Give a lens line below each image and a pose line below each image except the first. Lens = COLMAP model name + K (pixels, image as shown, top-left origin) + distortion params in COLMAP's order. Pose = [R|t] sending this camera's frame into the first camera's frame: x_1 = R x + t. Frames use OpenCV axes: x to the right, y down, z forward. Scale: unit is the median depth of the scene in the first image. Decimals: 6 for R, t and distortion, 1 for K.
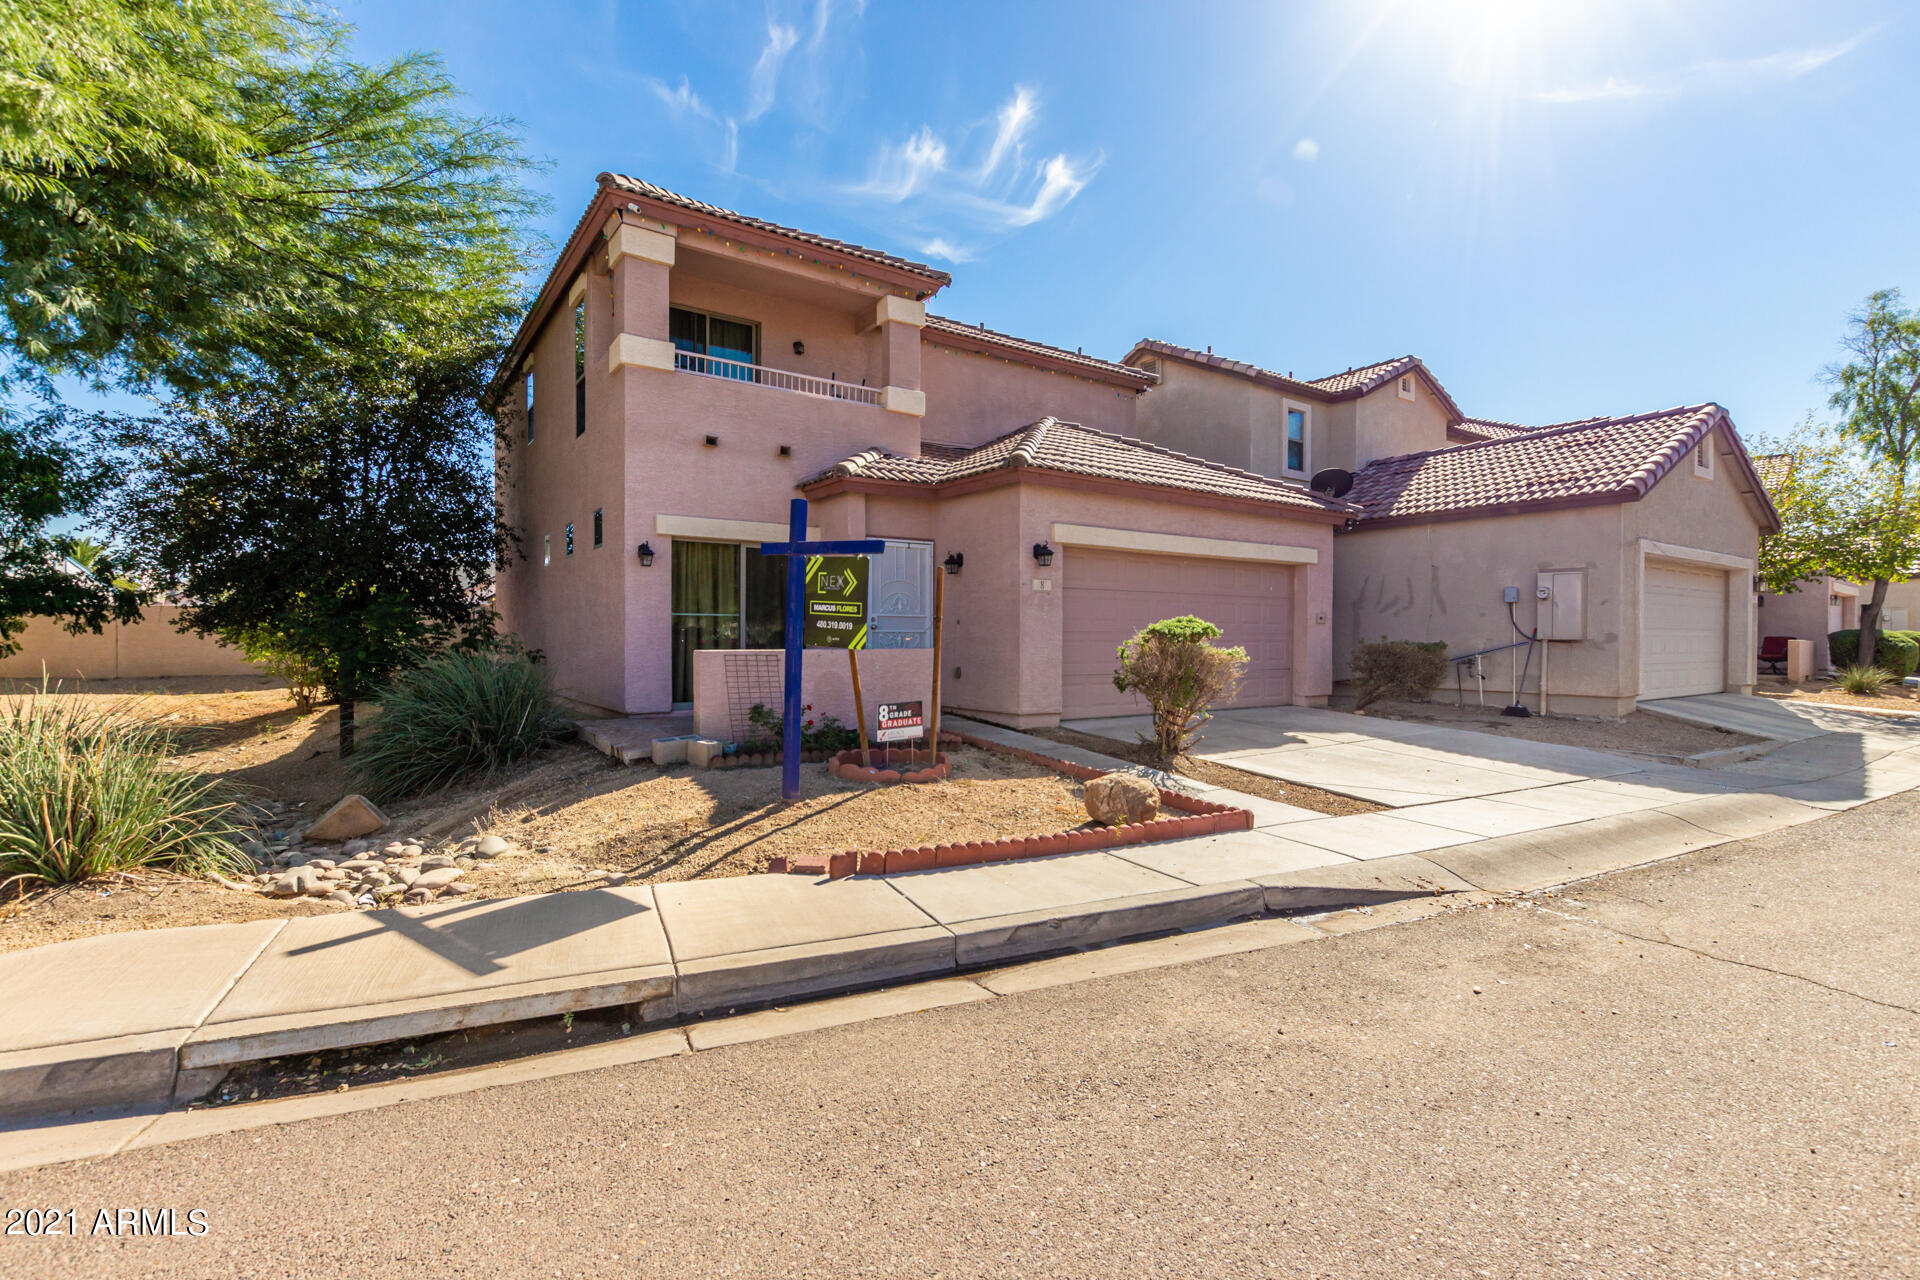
lens RADIAL K [[877.2, 0, 975.5], [0, 877.2, 639.7], [0, 0, 1]] dist [0.010561, -0.004467]
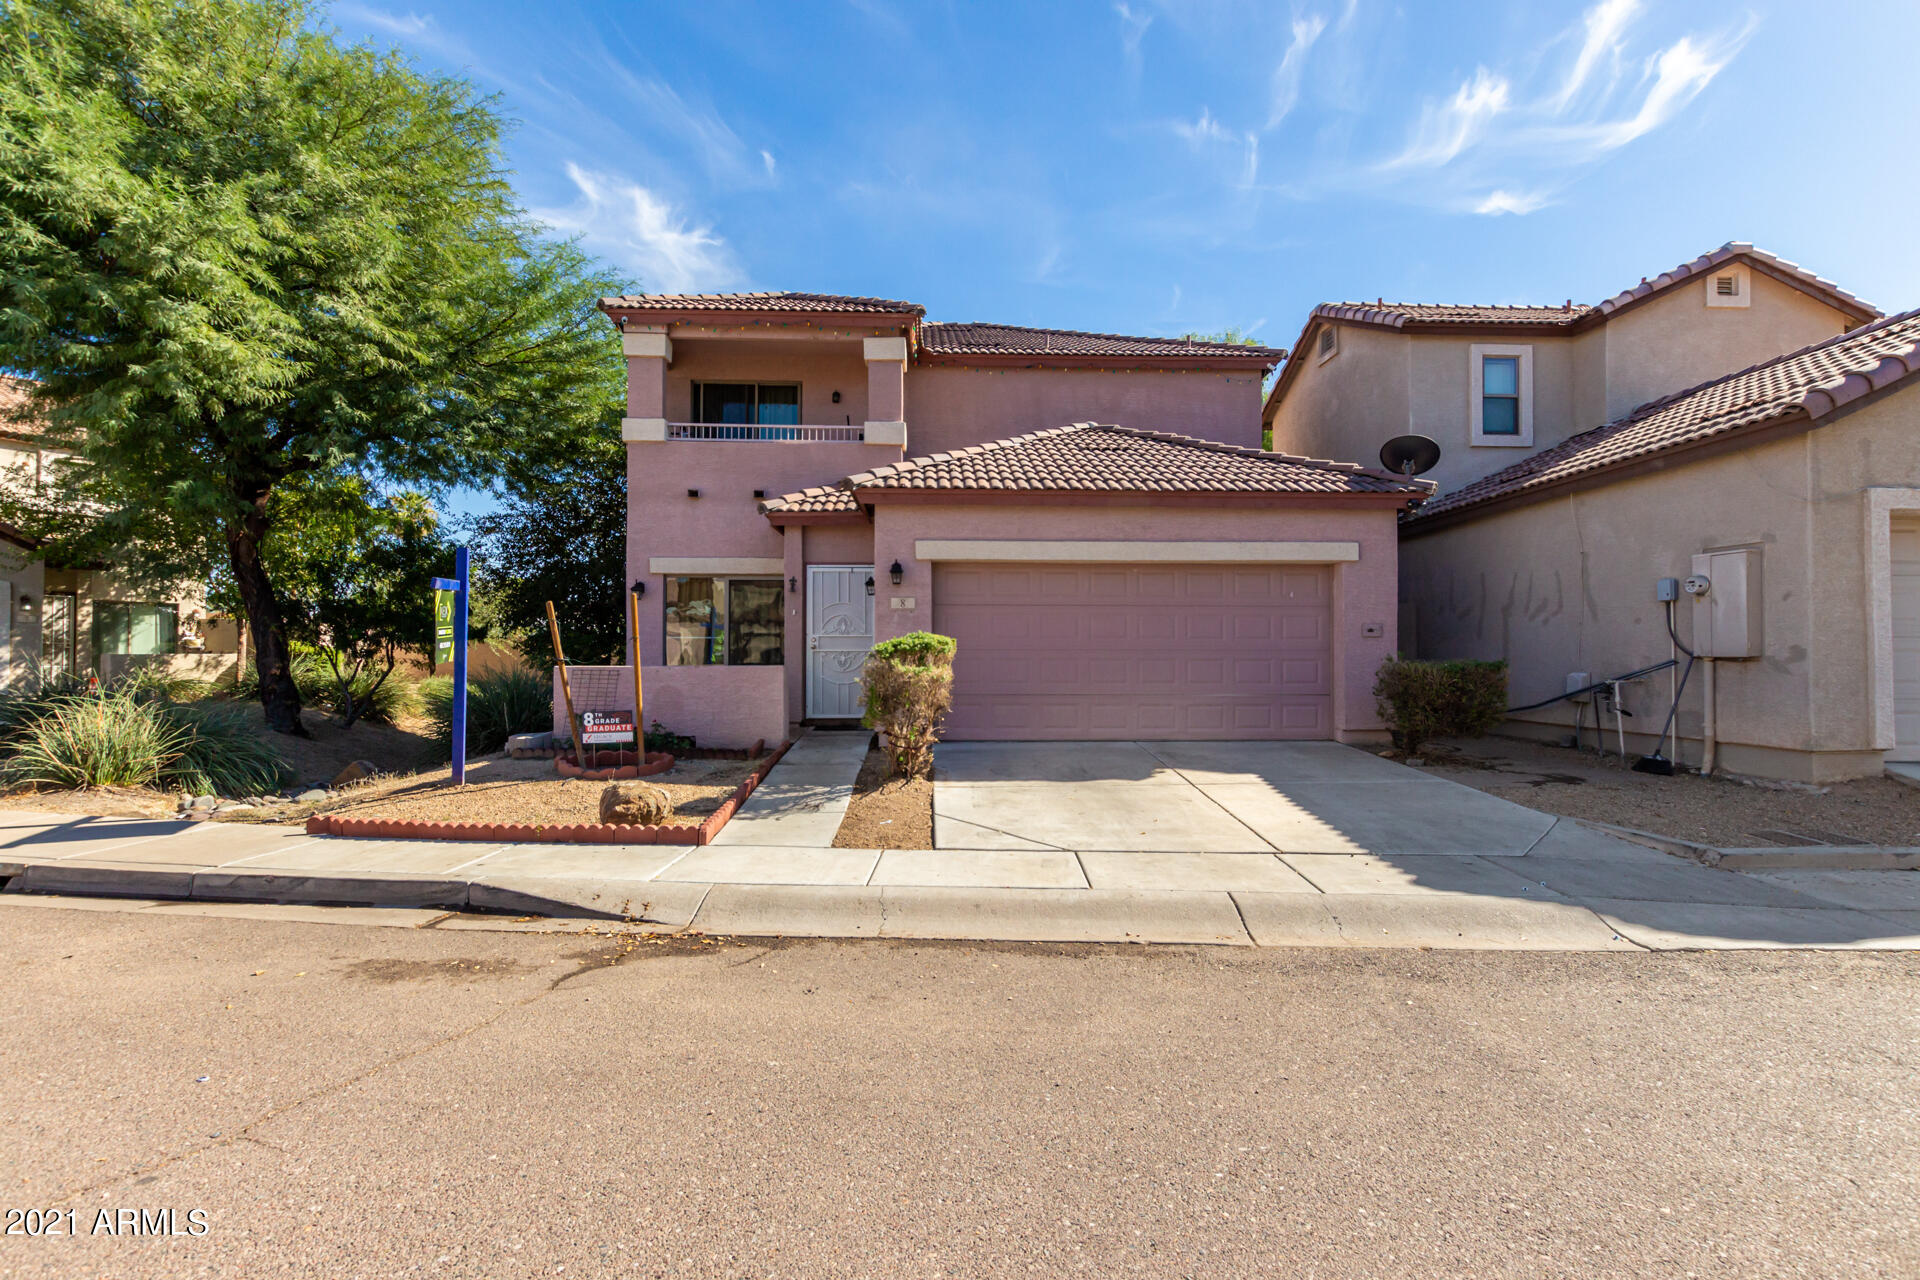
lens RADIAL K [[877.2, 0, 962.3], [0, 877.2, 642.8], [0, 0, 1]] dist [0.010561, -0.004467]
pose [[0.837682, -0.011070, -0.546047, 0.574662], [-0.000053, 0.999793, -0.020349, 0.002923], [0.546159, 0.017075, 0.837508, 0.167033]]
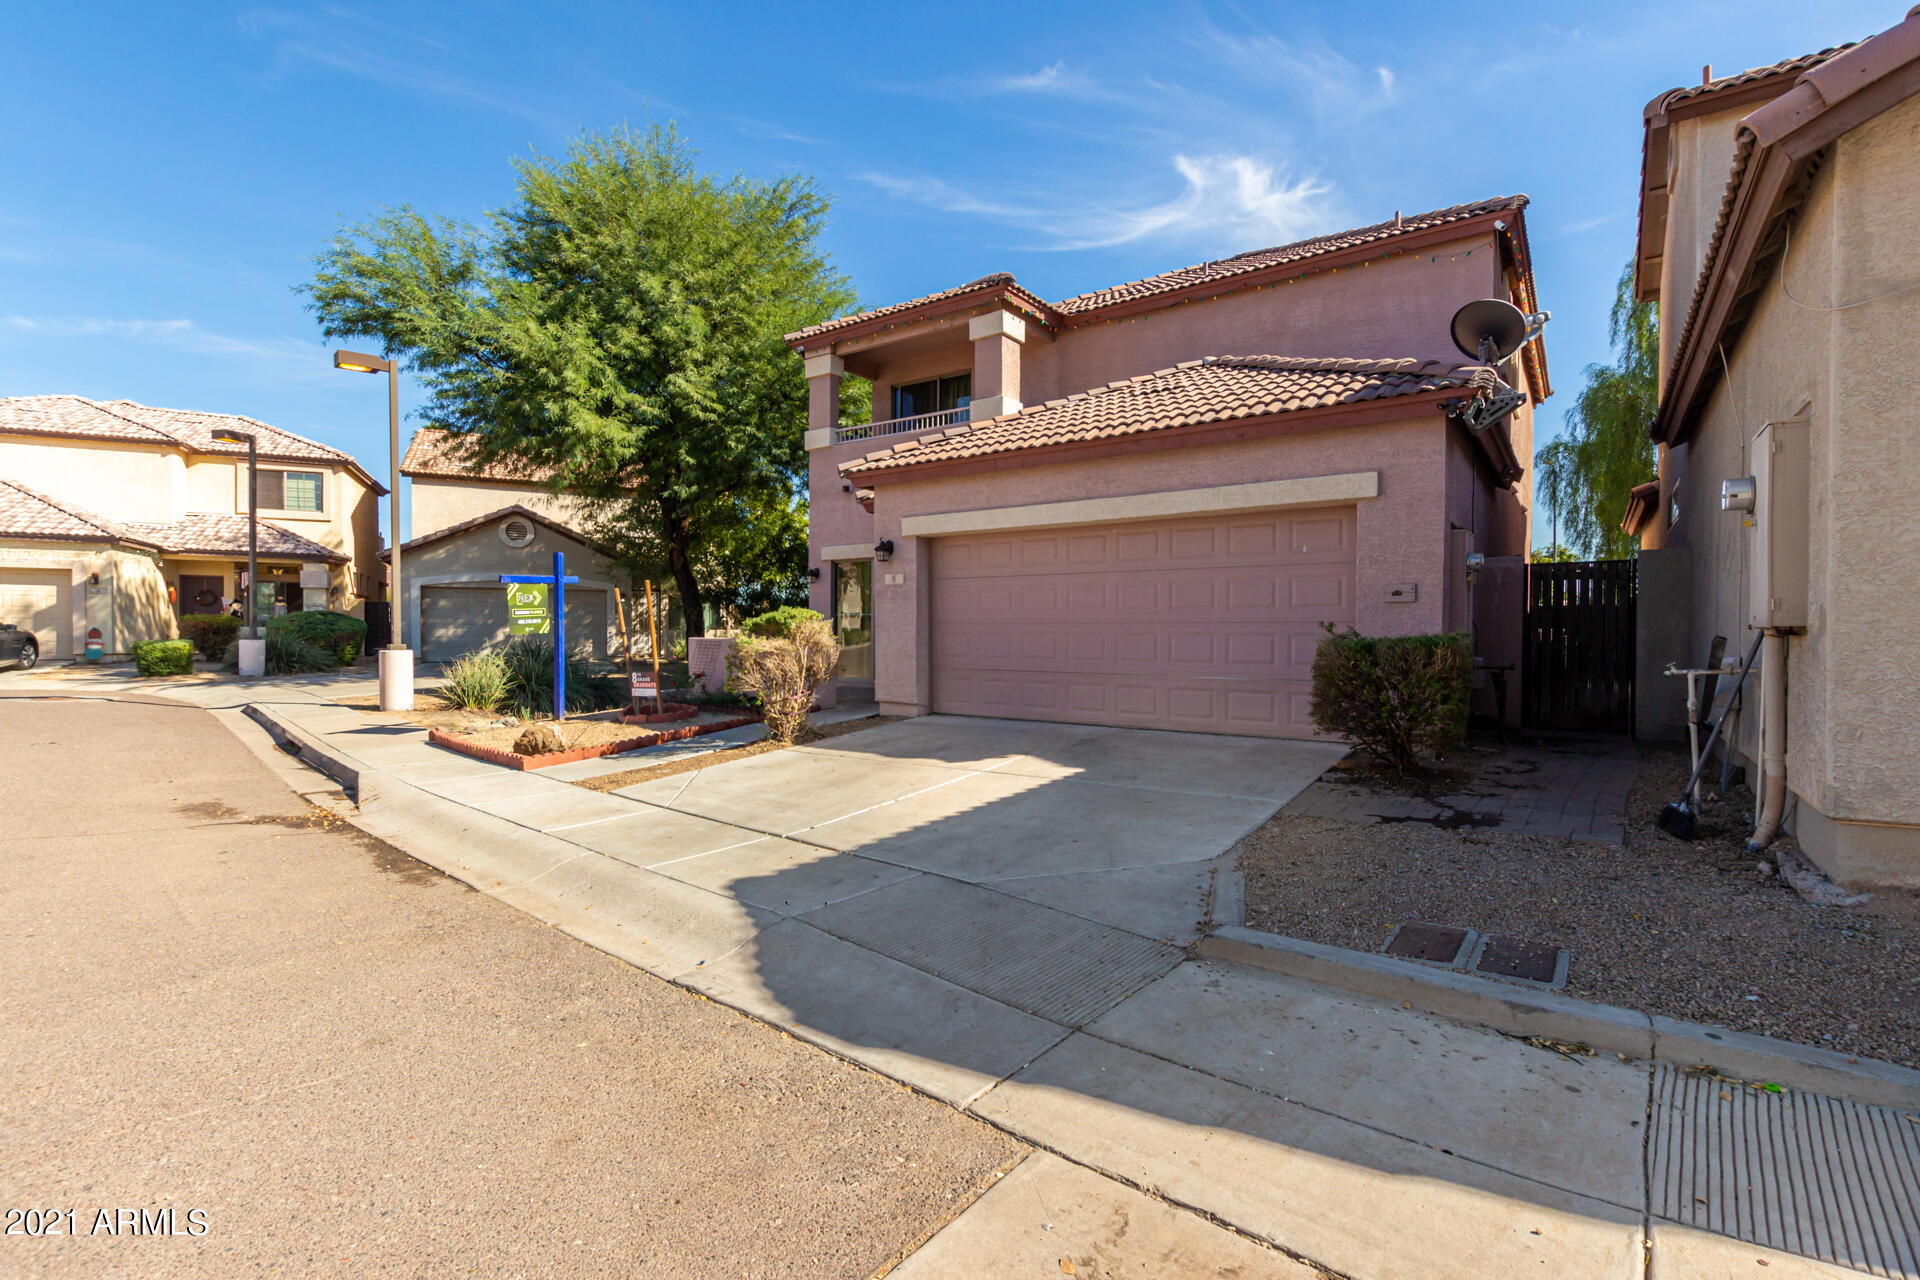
lens RADIAL K [[898.3, 0, 951.7], [0, 898.3, 640.5], [0, 0, 1]] dist [0.012048, -0.000050]
pose [[0.302316, 0.004005, -0.953199, 0.944428], [-0.006480, 0.999977, 0.002147, 0.006621], [0.953186, 0.005527, 0.302335, 0.627358]]
